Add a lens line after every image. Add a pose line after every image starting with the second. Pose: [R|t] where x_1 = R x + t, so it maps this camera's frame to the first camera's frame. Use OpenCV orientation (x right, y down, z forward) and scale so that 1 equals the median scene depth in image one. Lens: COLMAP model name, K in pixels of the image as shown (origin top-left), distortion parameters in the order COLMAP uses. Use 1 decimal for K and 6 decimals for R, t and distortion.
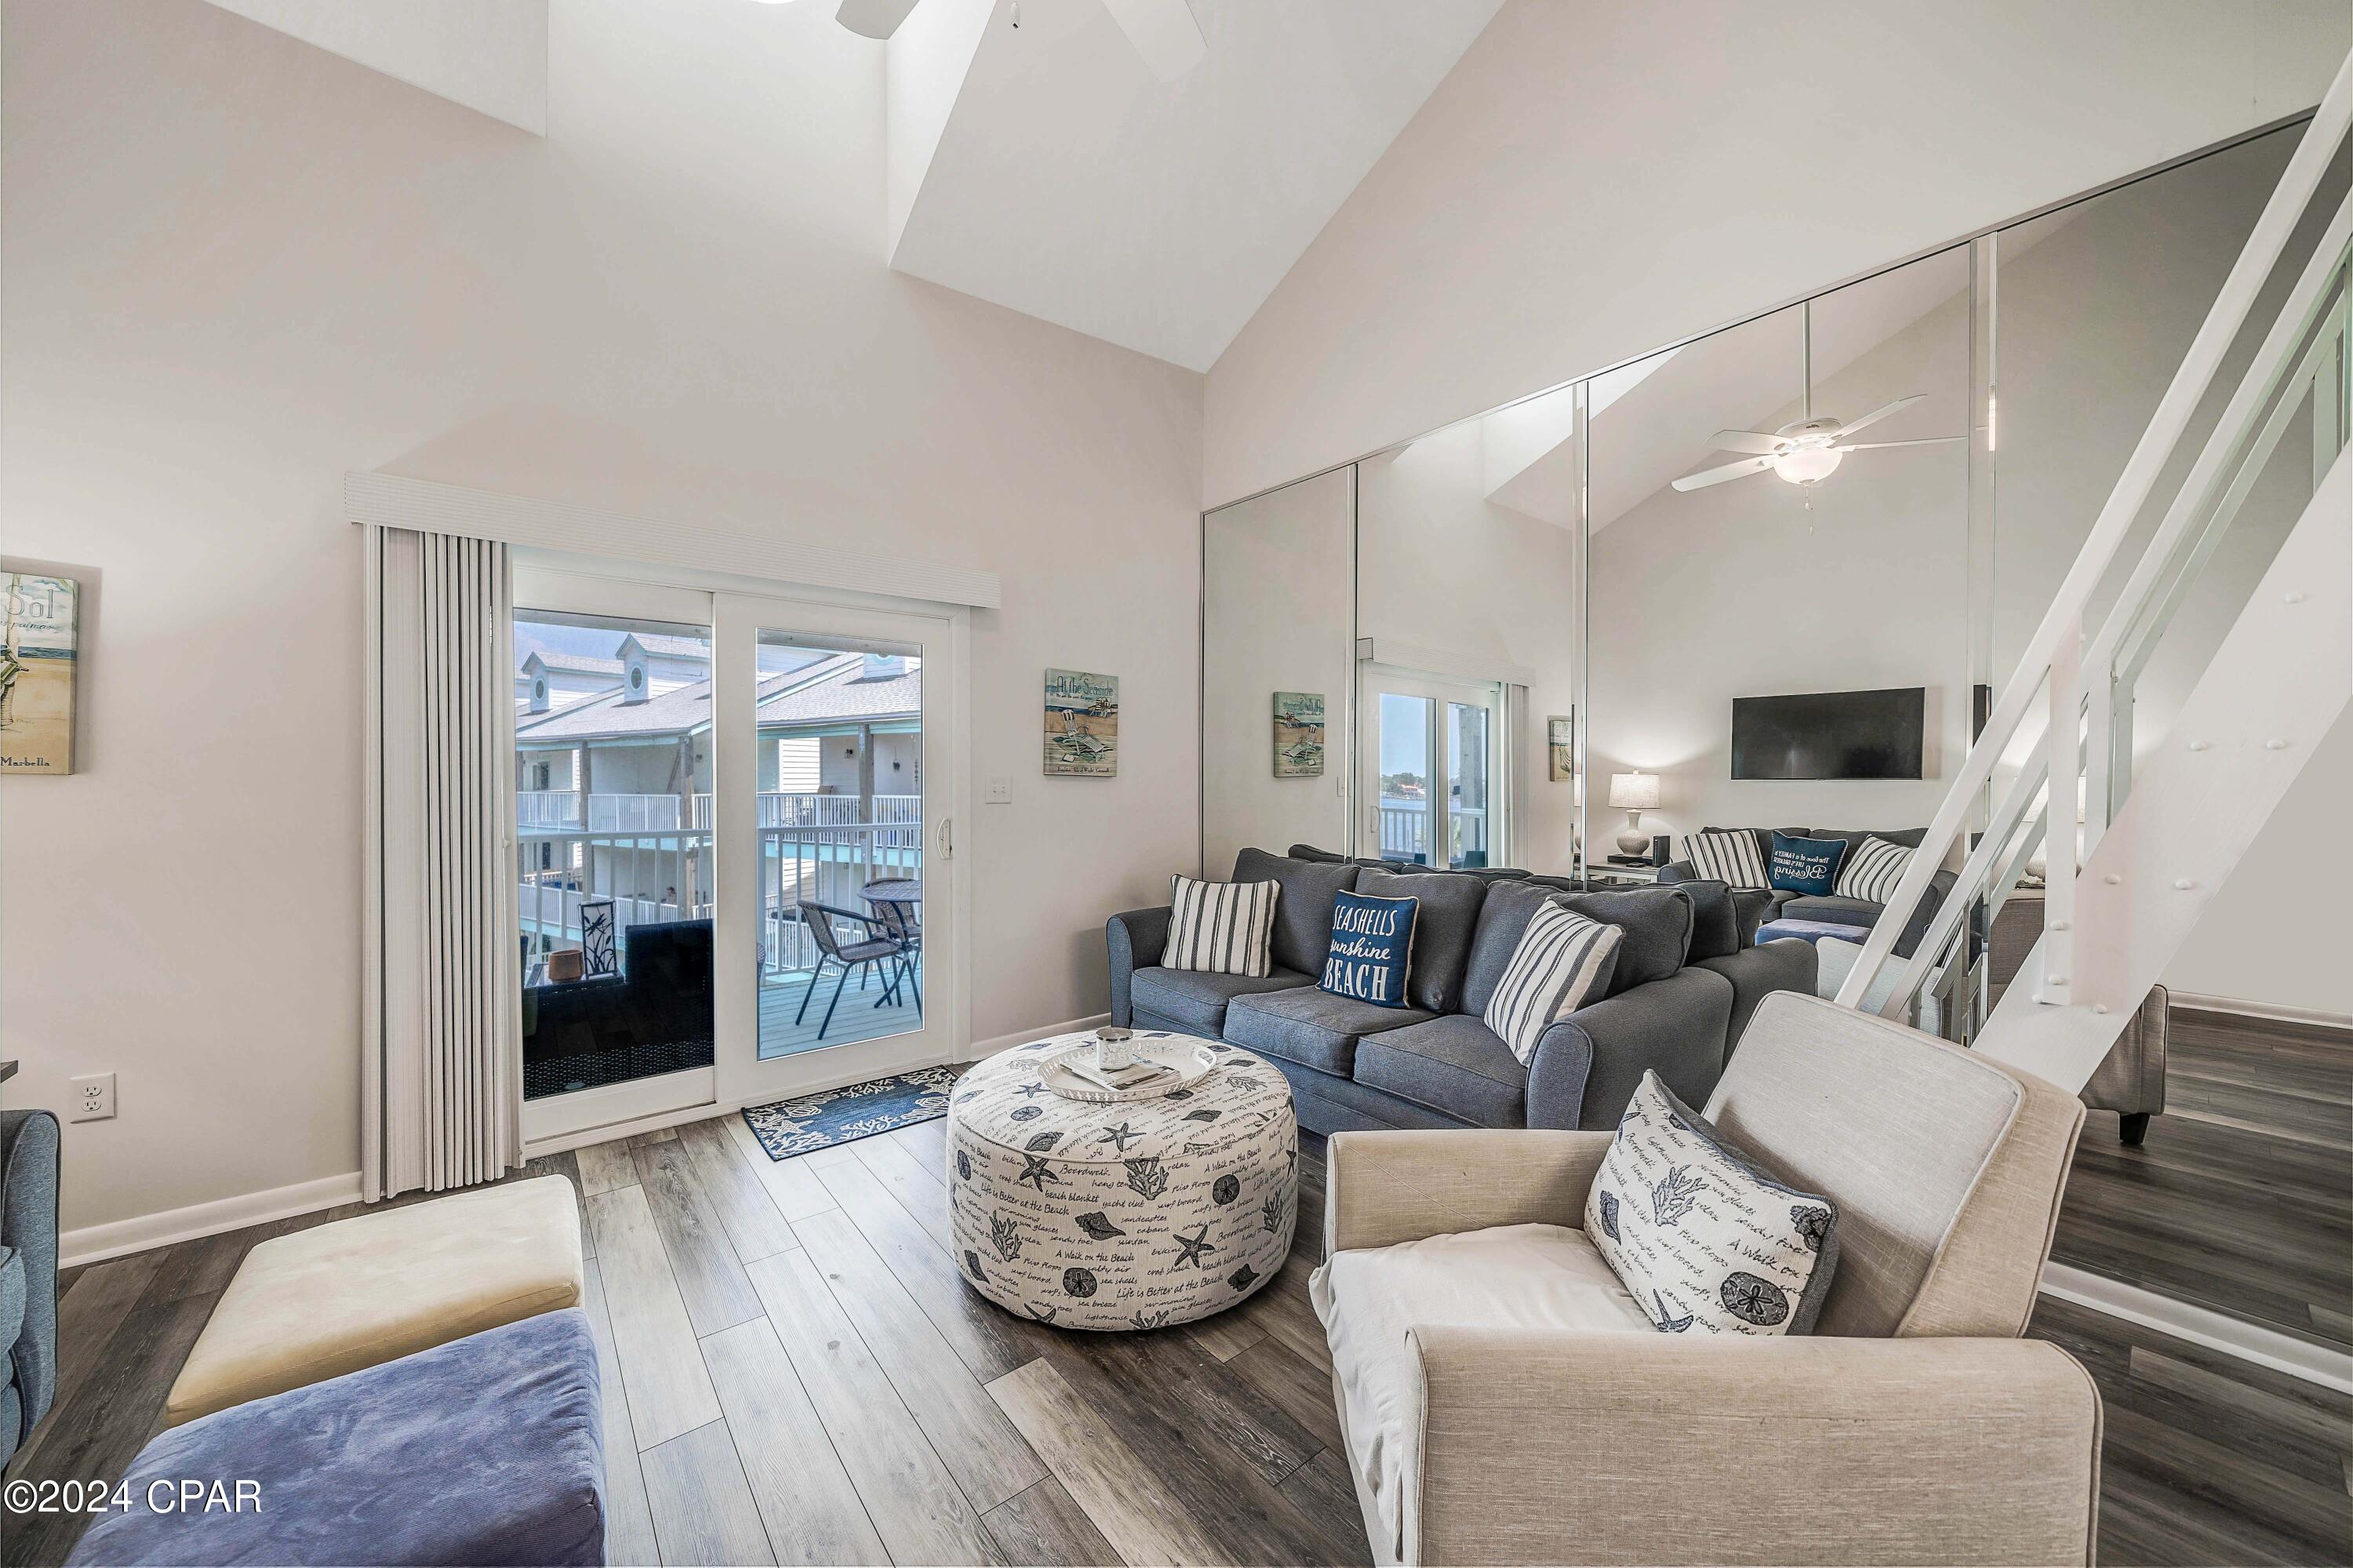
lens RADIAL K [[829.8, 0, 1160.5], [0, 829.8, 785.8], [0, 0, 1]] dist [-0.003672, -0.000243]
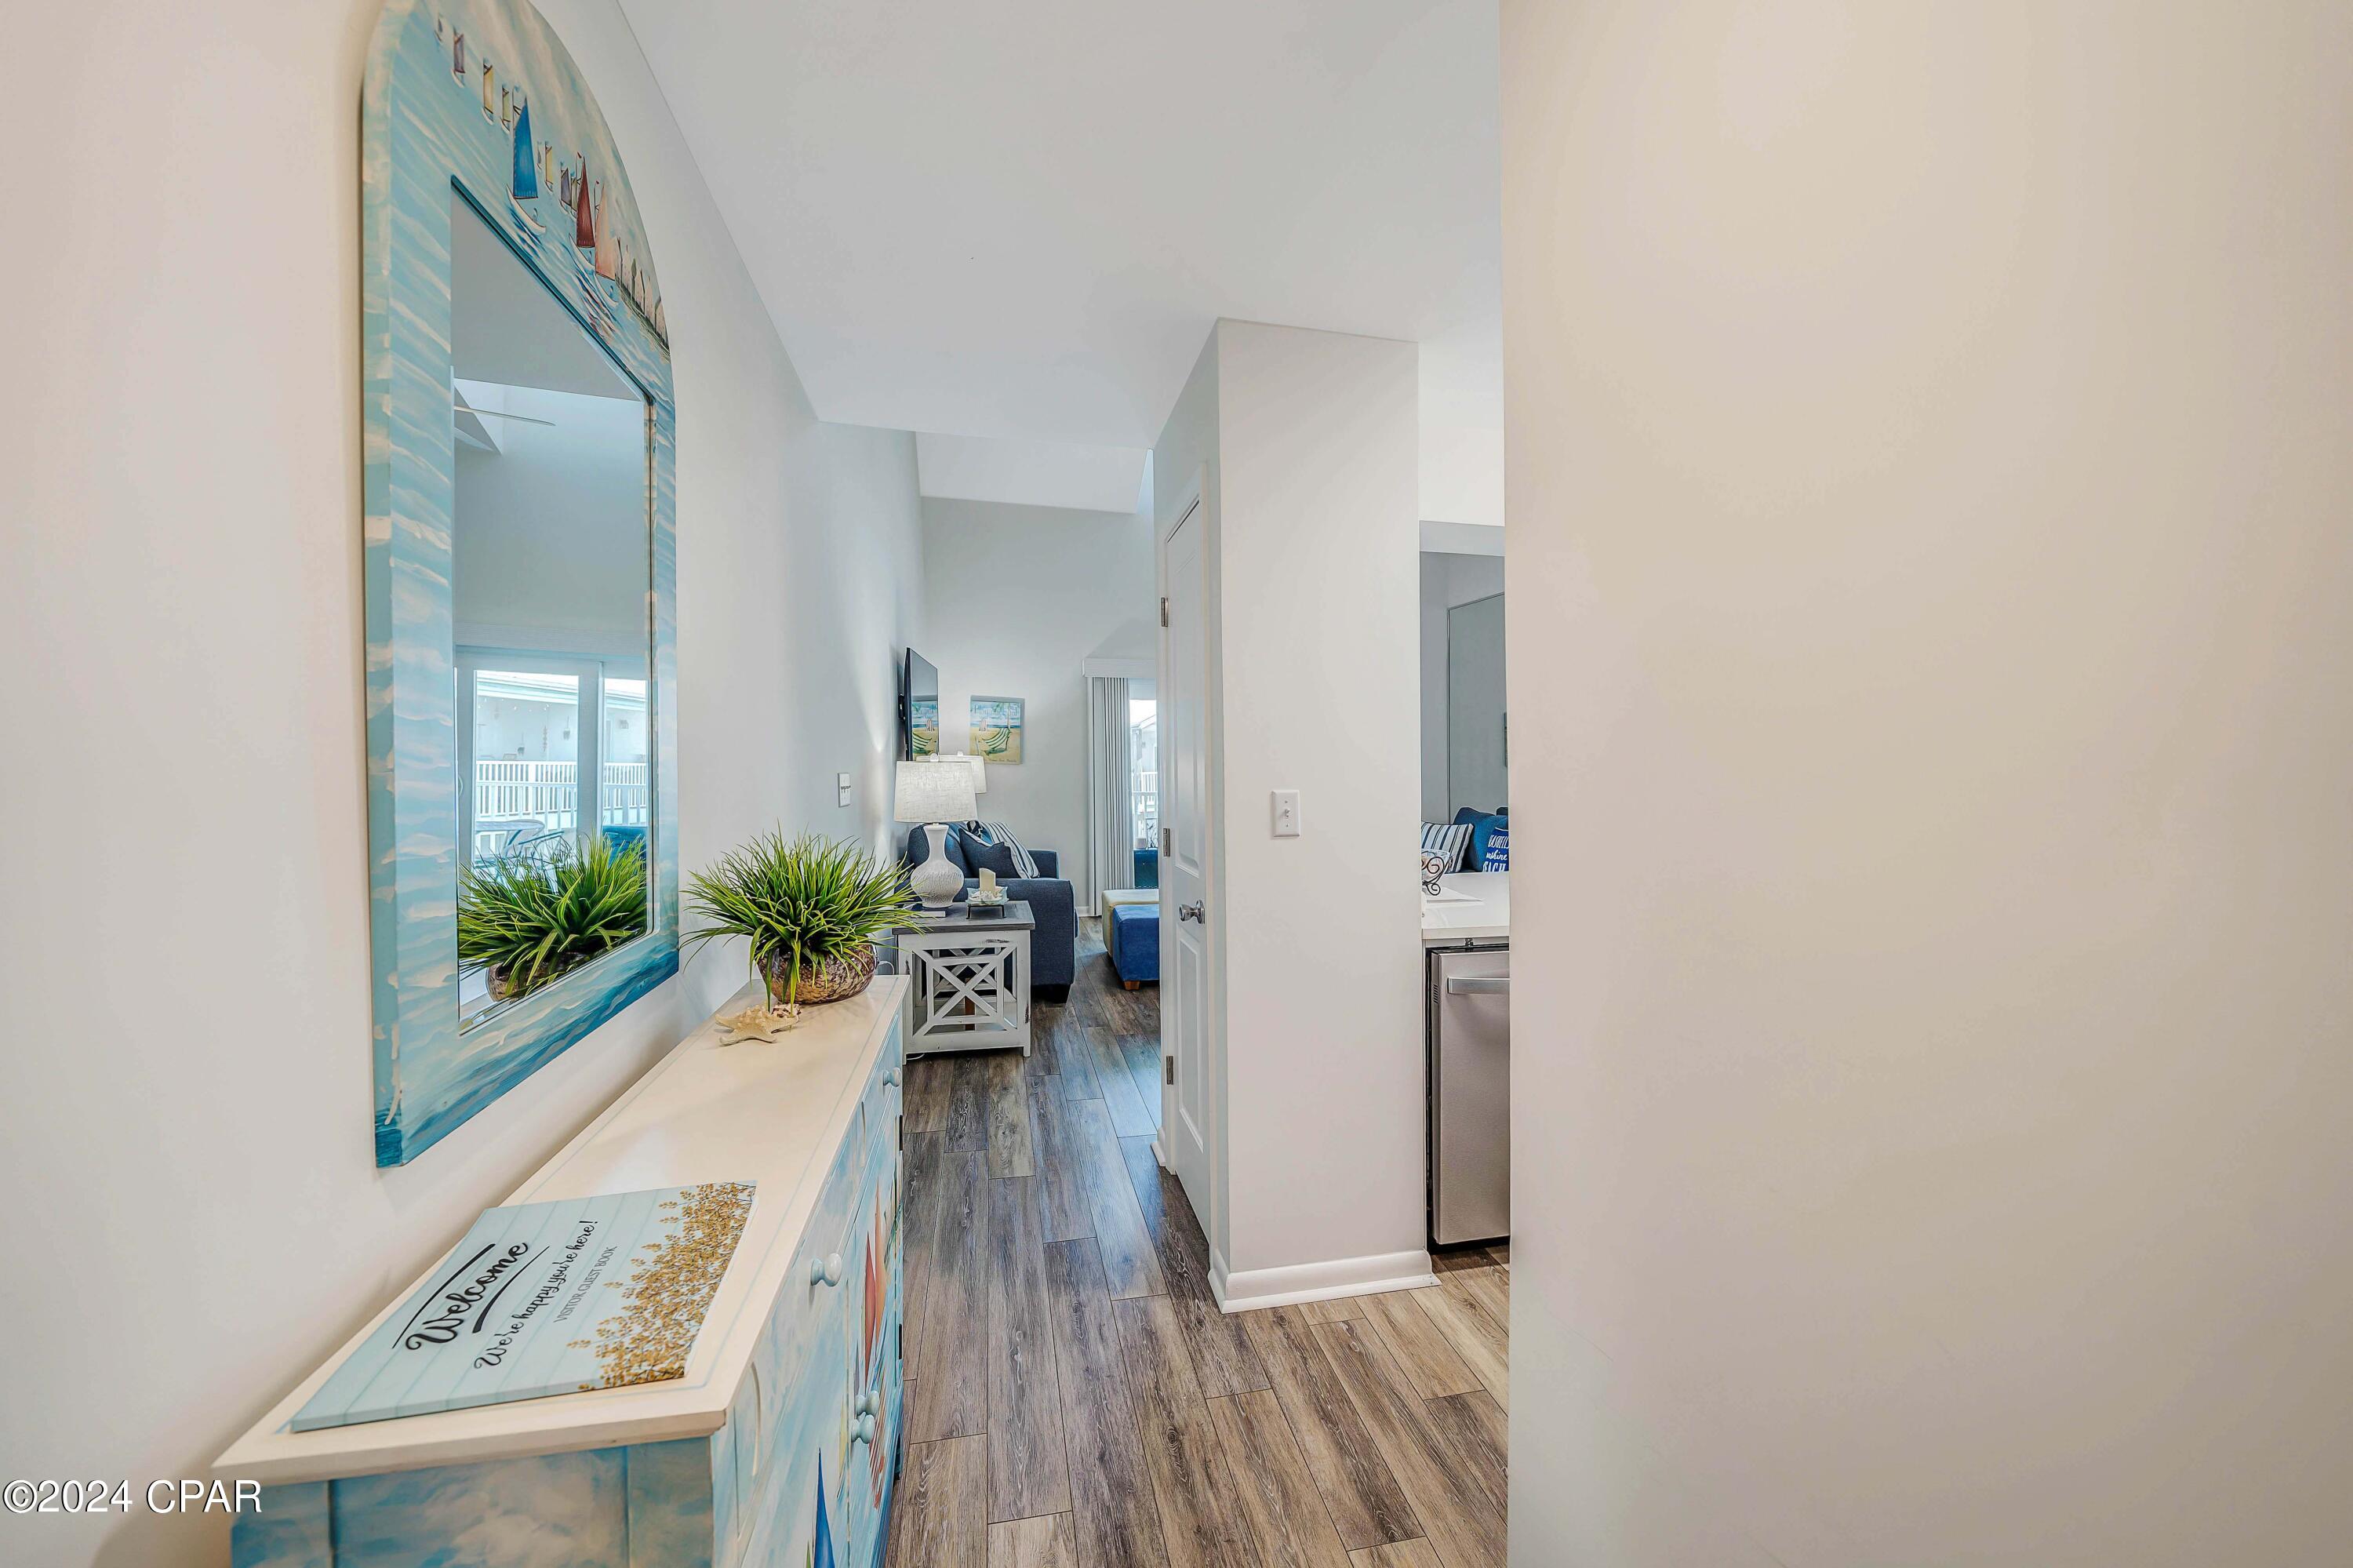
lens RADIAL K [[821.3, 0, 1176.9], [0, 821.3, 811.1], [0, 0, 1]] dist [-0.000338, 0.000038]
pose [[0.900970, 0.029972, -0.432844, 0.412080], [-0.007349, 0.998522, 0.053844, -0.008612], [0.433818, -0.045330, 0.899859, -1.115184]]
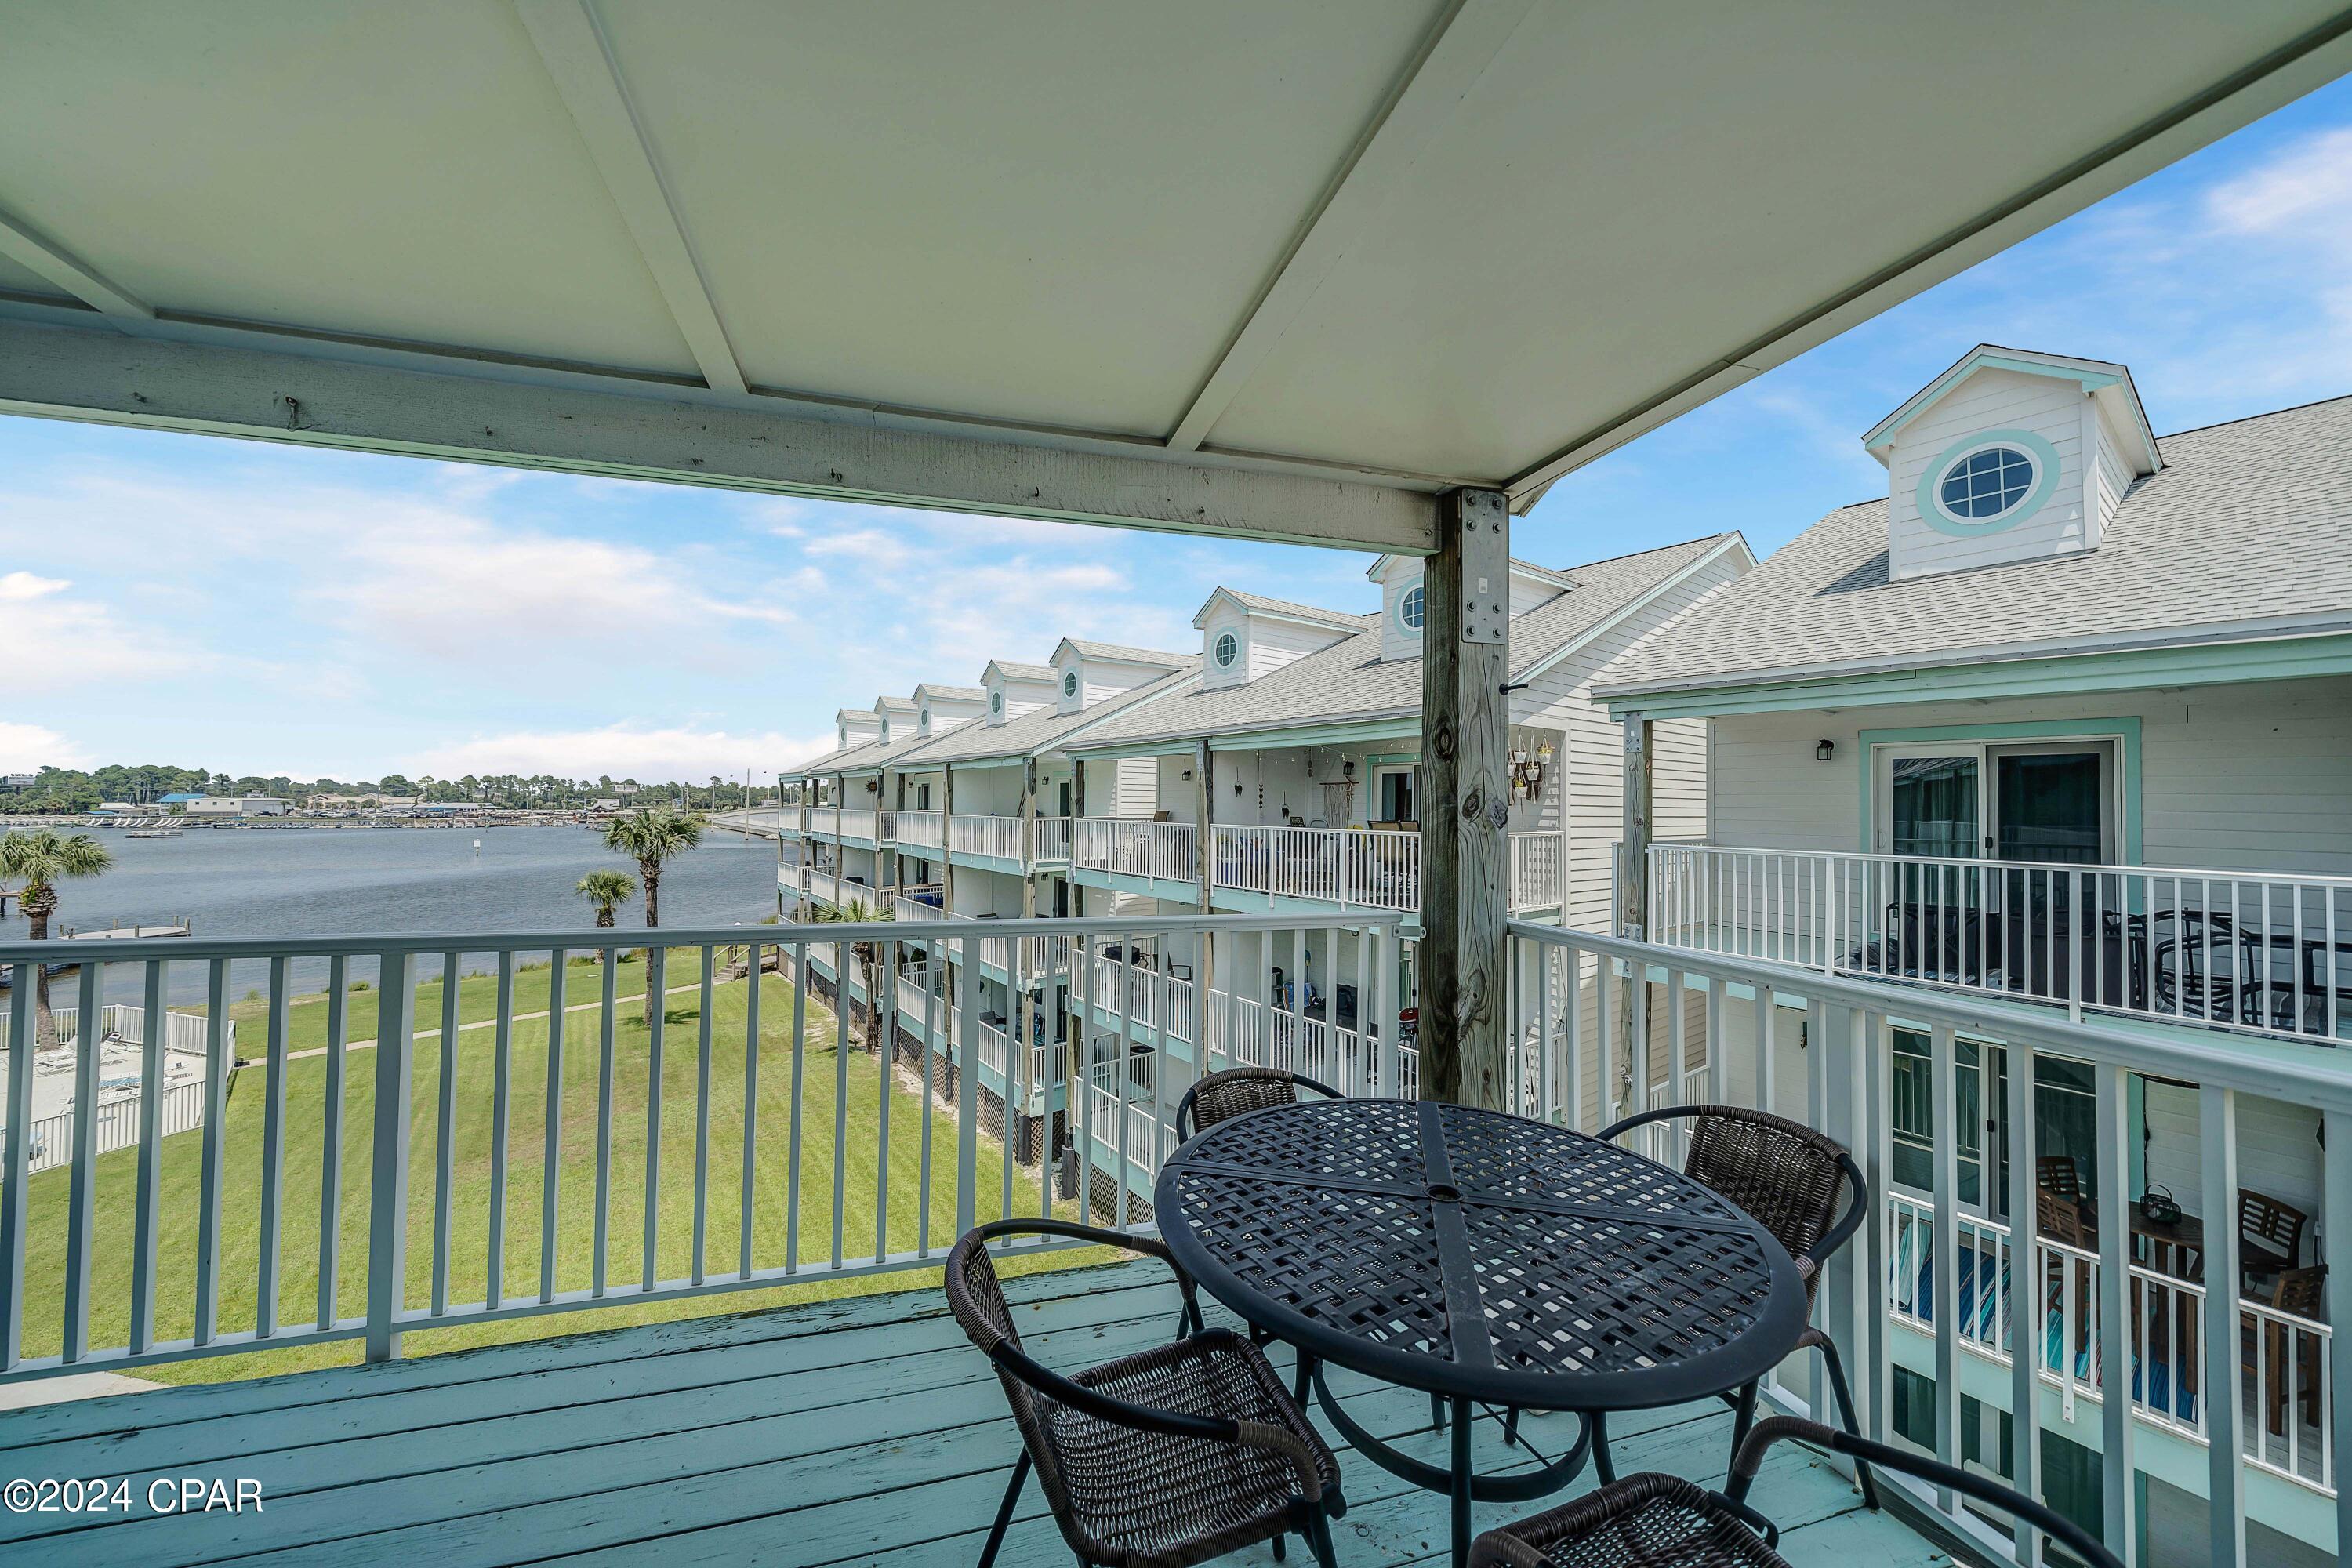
lens RADIAL K [[827.3, 0, 1162.3], [0, 827.3, 783.1], [0, 0, 1]] dist [-0.005198, 0.000077]
pose [[0.922905, 0.003029, -0.385016, -0.376768], [-0.015379, 0.999461, -0.029002, -0.023532], [0.384721, 0.032687, 0.922454, 1.098324]]
